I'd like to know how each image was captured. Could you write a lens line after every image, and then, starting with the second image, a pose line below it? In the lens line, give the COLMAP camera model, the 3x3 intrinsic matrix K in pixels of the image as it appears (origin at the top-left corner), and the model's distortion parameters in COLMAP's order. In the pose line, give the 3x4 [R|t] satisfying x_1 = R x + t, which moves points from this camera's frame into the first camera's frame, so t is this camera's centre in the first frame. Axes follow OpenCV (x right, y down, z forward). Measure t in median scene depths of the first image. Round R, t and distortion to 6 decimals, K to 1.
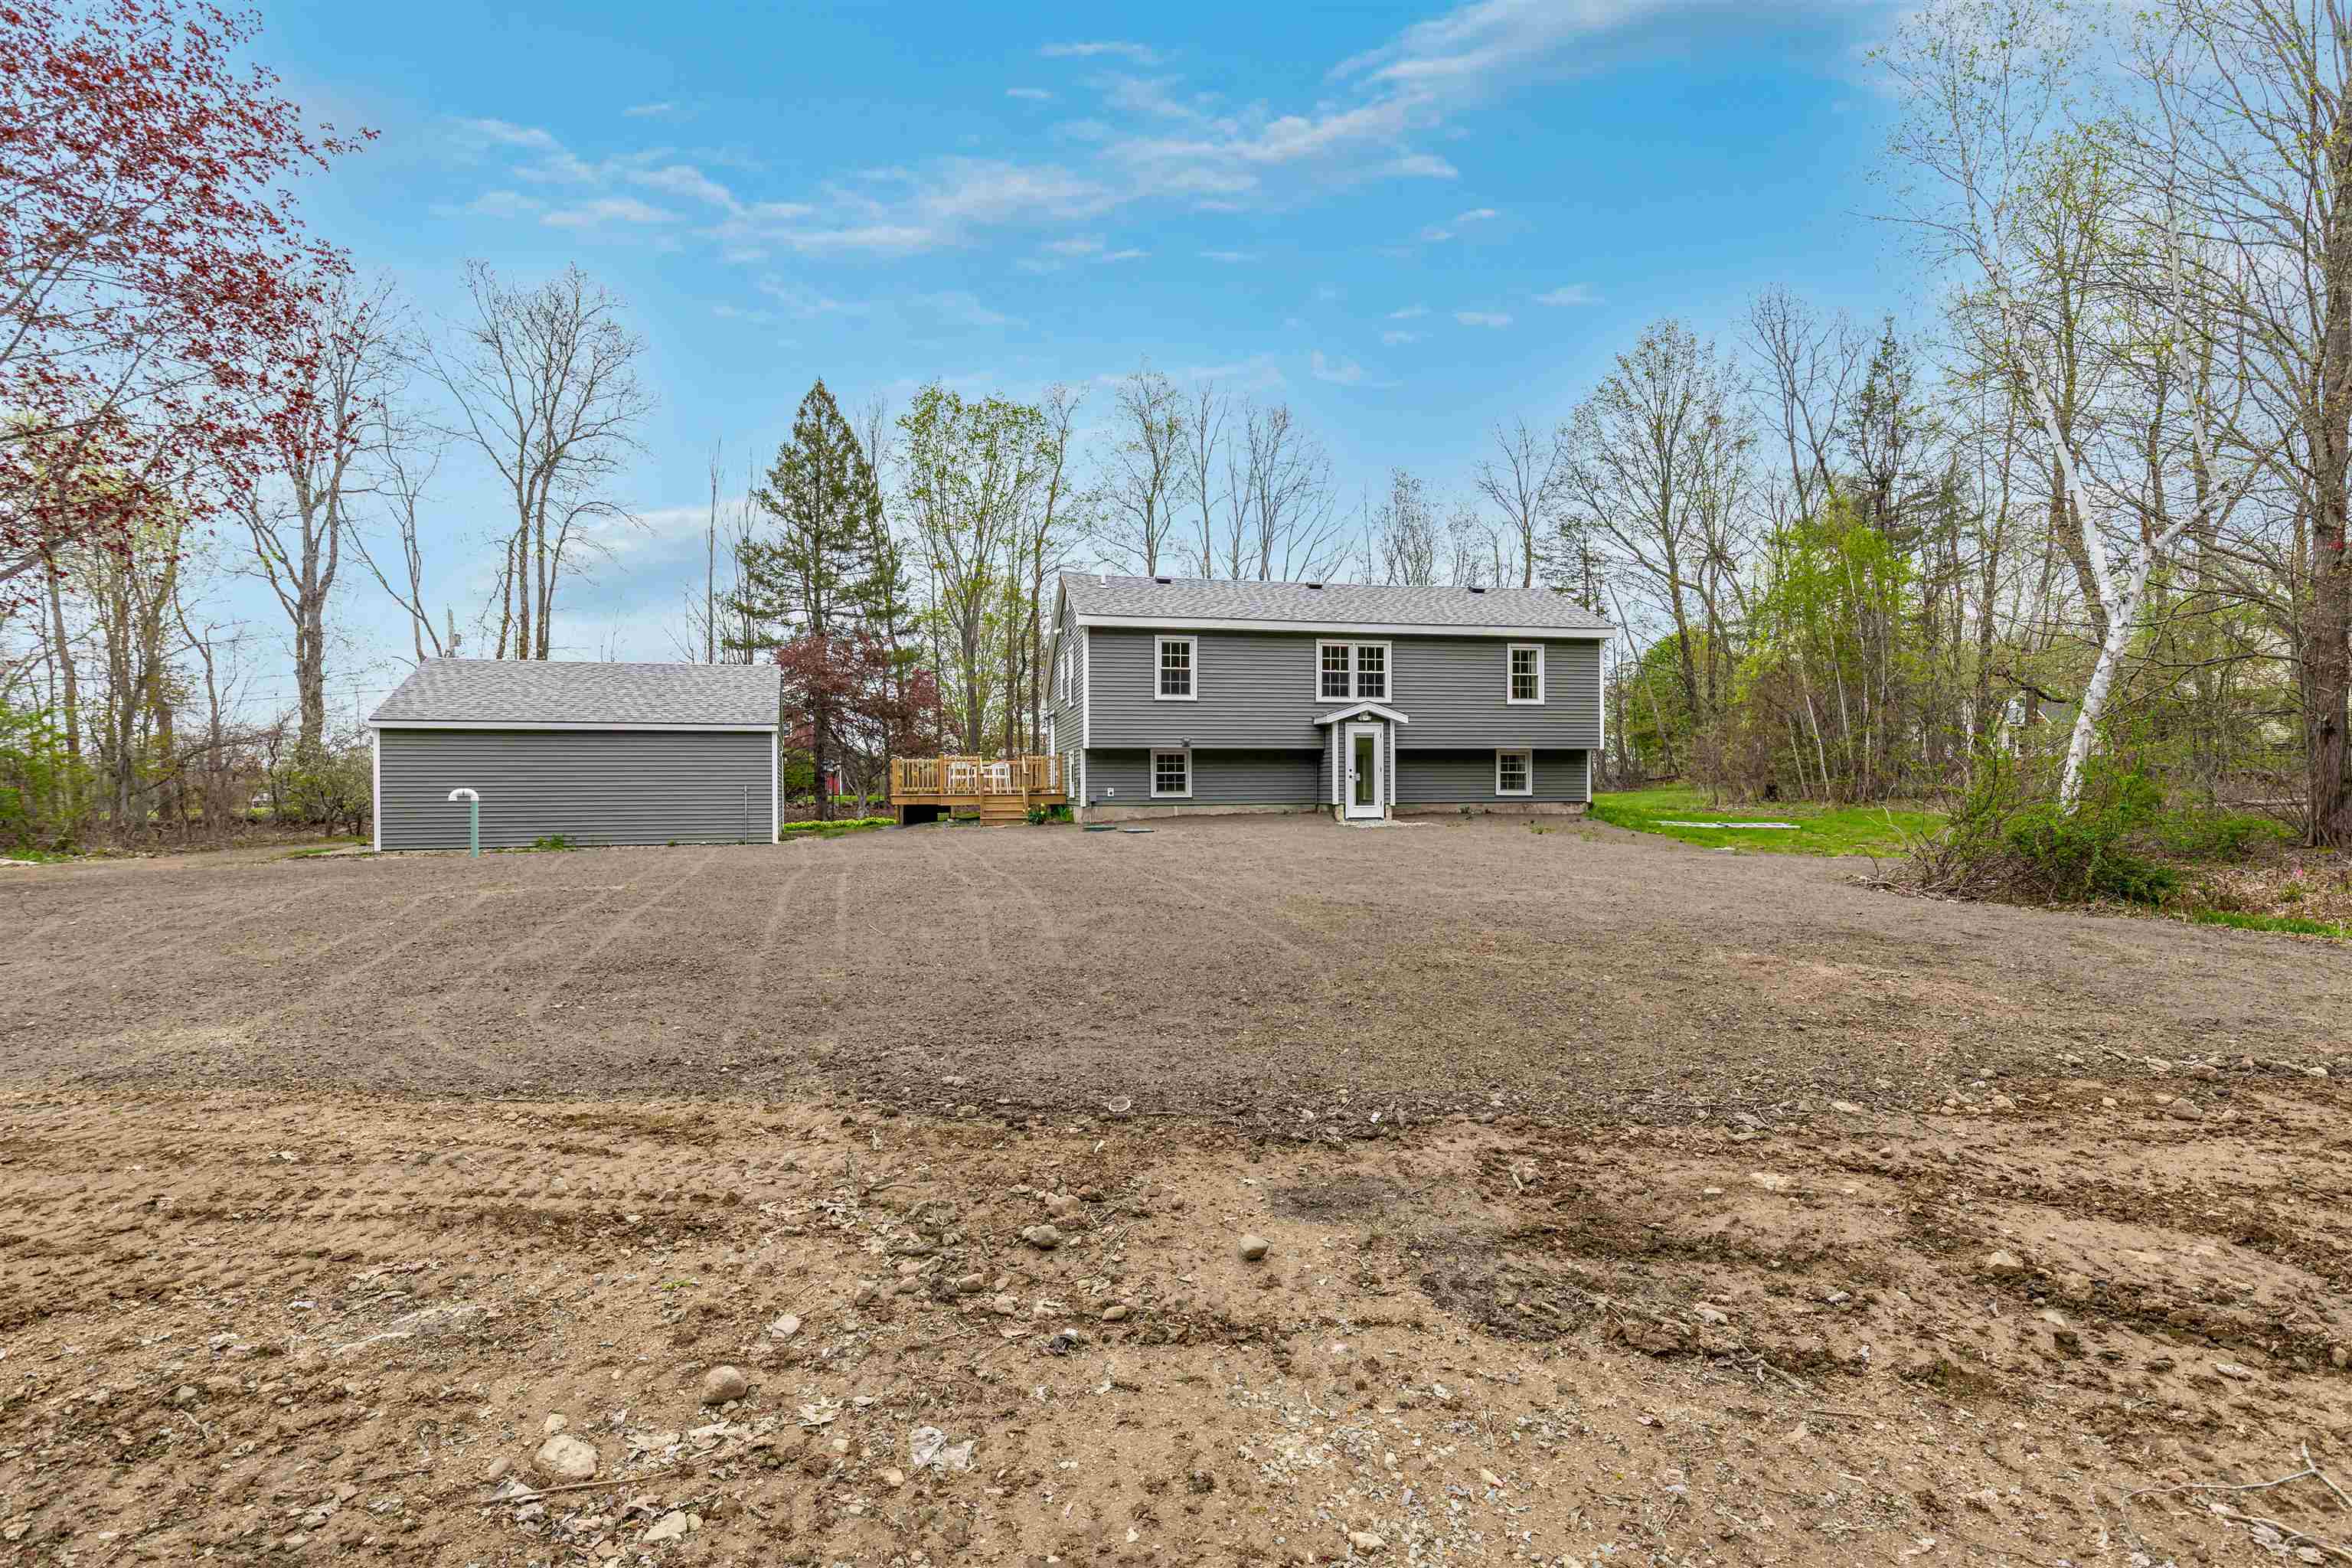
lens RADIAL K [[1178.1, 0, 1176.0], [0, 1178.1, 784.0], [0, 0, 1]] dist [-0.000577, -0.000247]
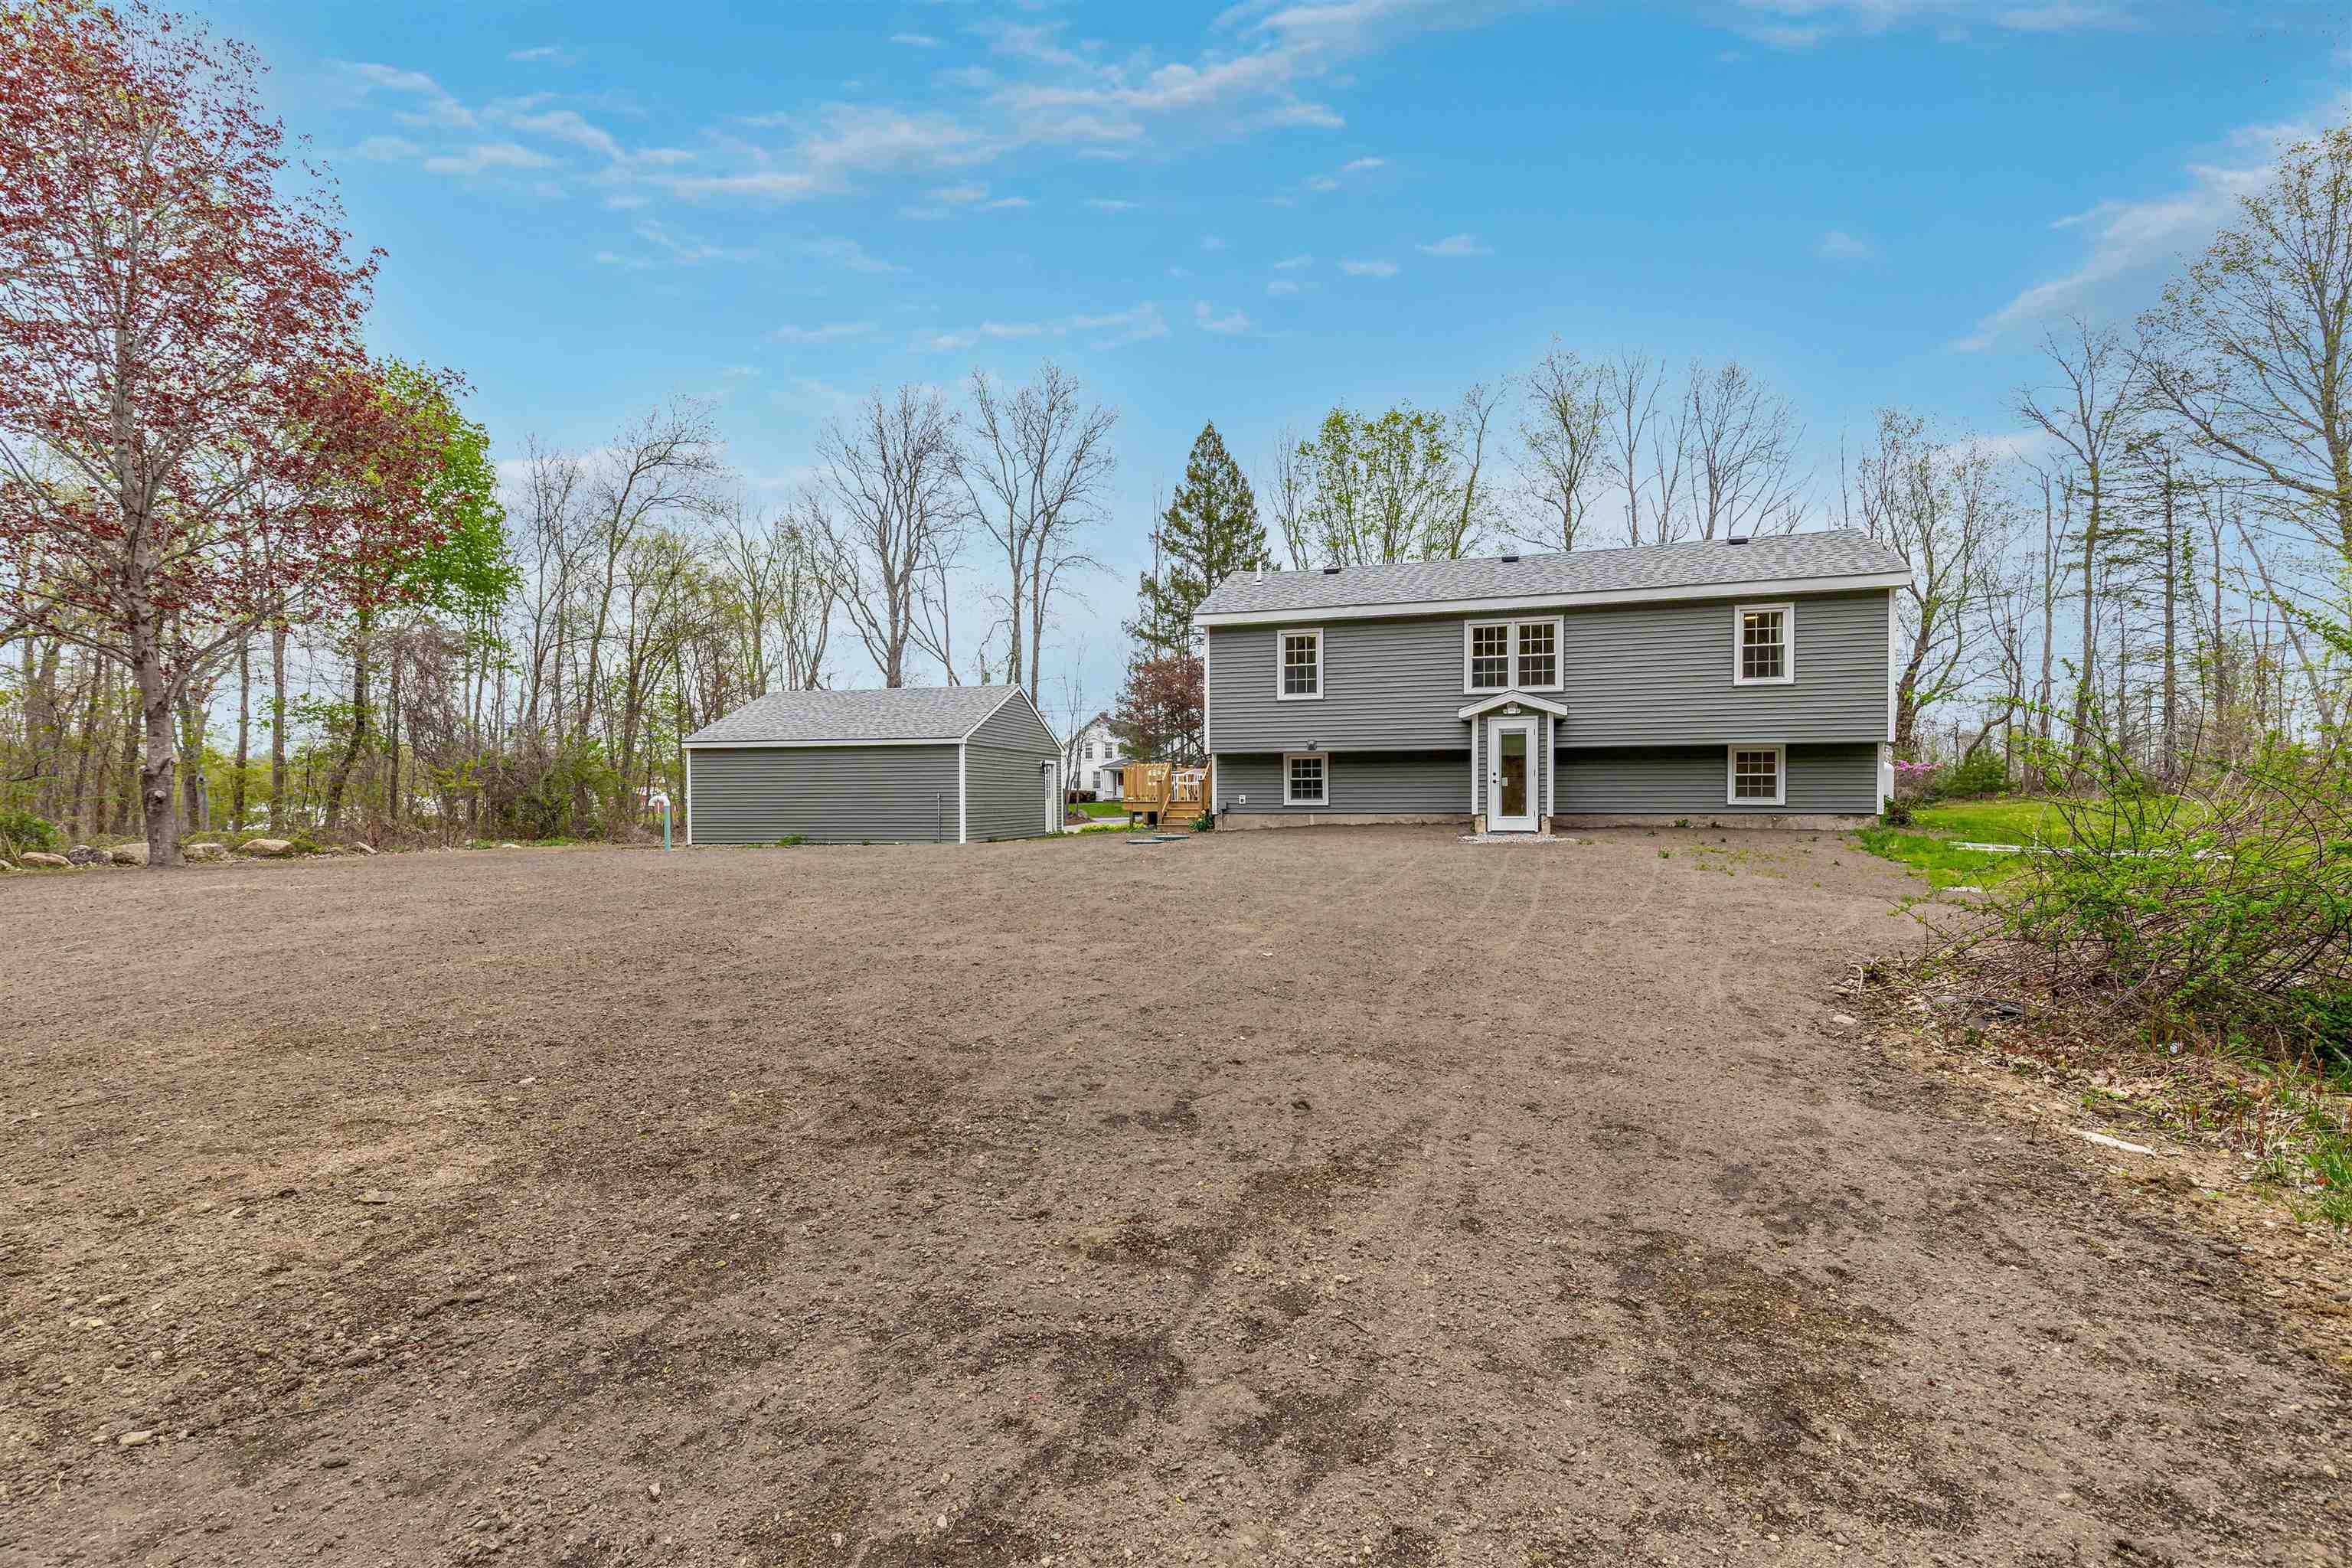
lens RADIAL K [[1074.5, 0, 1176.0], [0, 1074.5, 784.0], [0, 0, 1]] dist [-0.003172, -0.000687]
pose [[0.860060, -0.004455, -0.510173, 0.336337], [0.002229, 0.999985, -0.004976, -0.001136], [0.510188, 0.003142, 0.860057, 0.224045]]
